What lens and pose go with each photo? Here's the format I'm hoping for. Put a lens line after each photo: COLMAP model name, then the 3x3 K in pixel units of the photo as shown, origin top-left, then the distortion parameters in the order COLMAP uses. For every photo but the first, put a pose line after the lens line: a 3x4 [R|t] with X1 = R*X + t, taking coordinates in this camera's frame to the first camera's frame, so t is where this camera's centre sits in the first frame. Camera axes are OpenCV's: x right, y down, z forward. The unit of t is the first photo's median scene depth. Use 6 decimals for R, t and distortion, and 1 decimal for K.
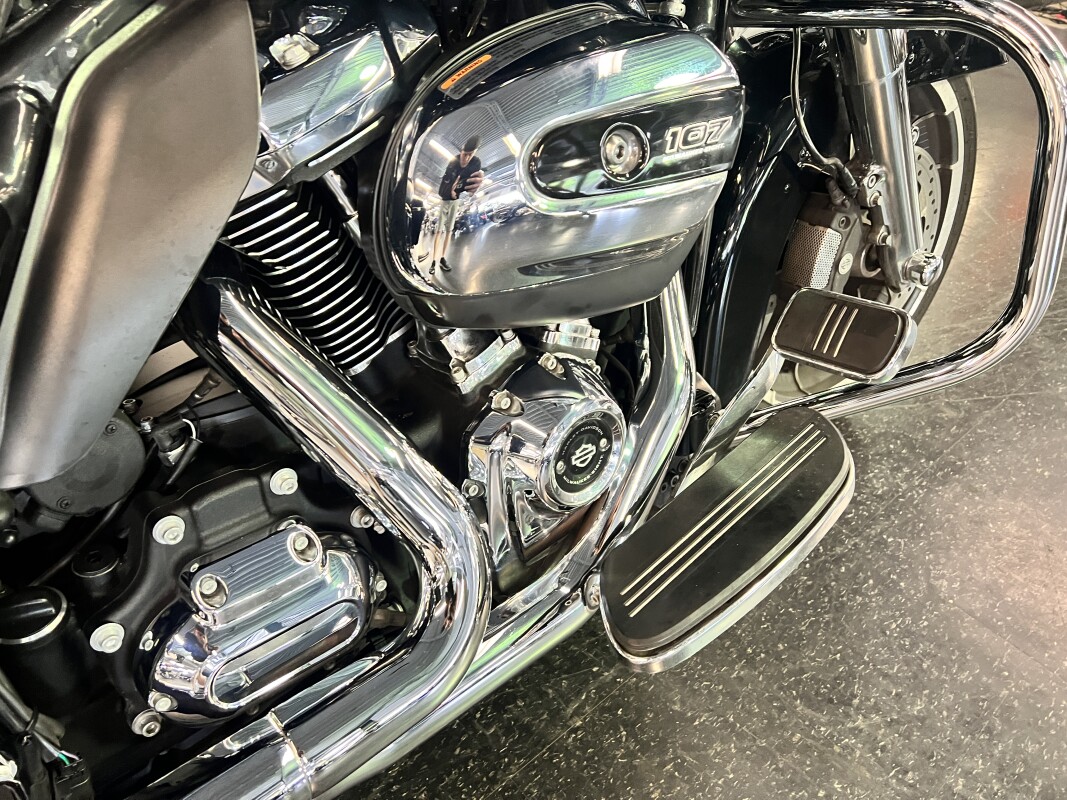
lens RADIAL K [[810.8, 0, 533.1], [0, 810.8, 400.4], [0, 0, 1]] dist [0.025243, -0.028453]
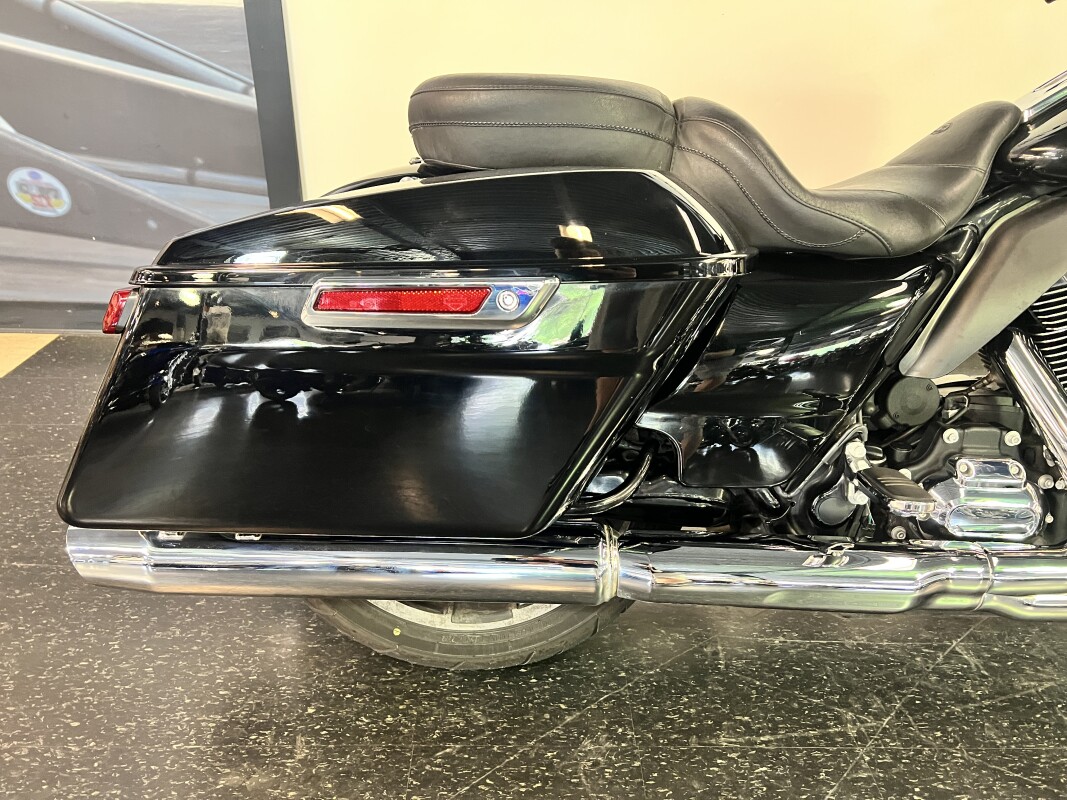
lens RADIAL K [[810.8, 0, 535.6], [0, 810.8, 404.1], [0, 0, 1]] dist [0.025243, -0.028453]
pose [[0.744424, 0.224127, -0.628967, 0.031404], [-0.368874, 0.923230, -0.107601, 0.624417], [0.556565, 0.312110, 0.769949, -1.042074]]
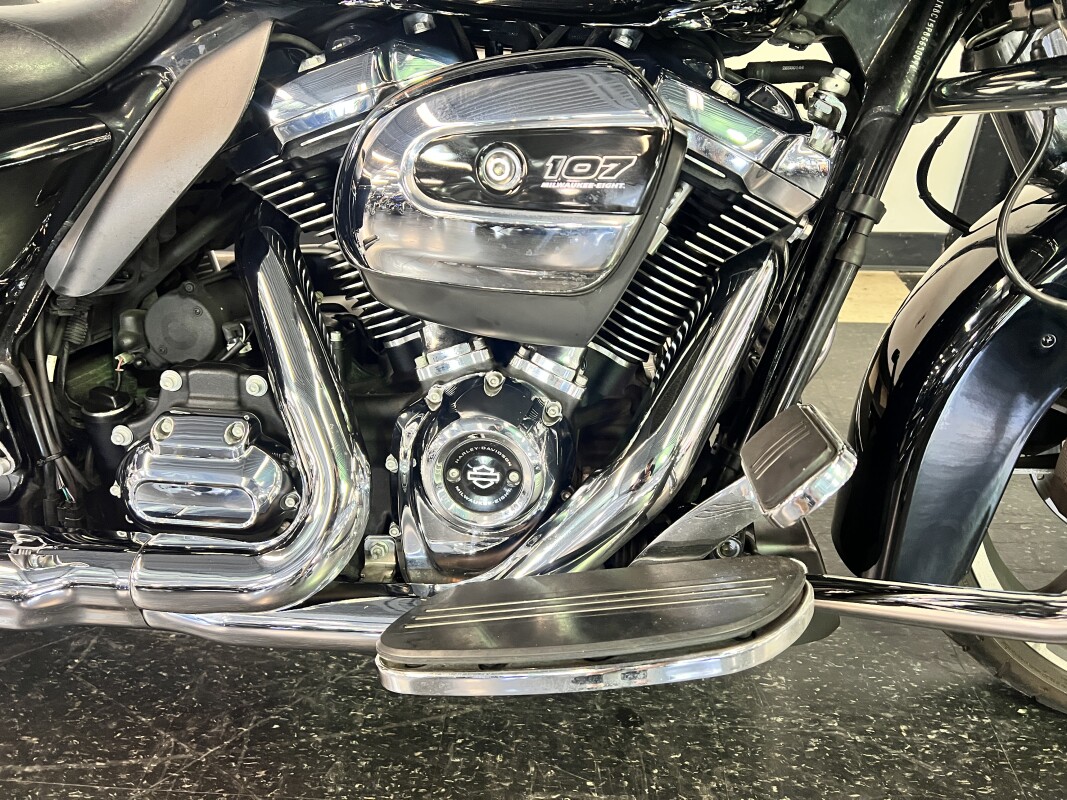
lens RADIAL K [[810.8, 0, 530.4], [0, 810.8, 392.8], [0, 0, 1]] dist [0.025243, -0.028453]
pose [[0.693949, 0.282311, -0.662371, 0.849795], [-0.389438, 0.920922, -0.015494, -0.039359], [0.605618, 0.268705, 0.749016, 0.304060]]
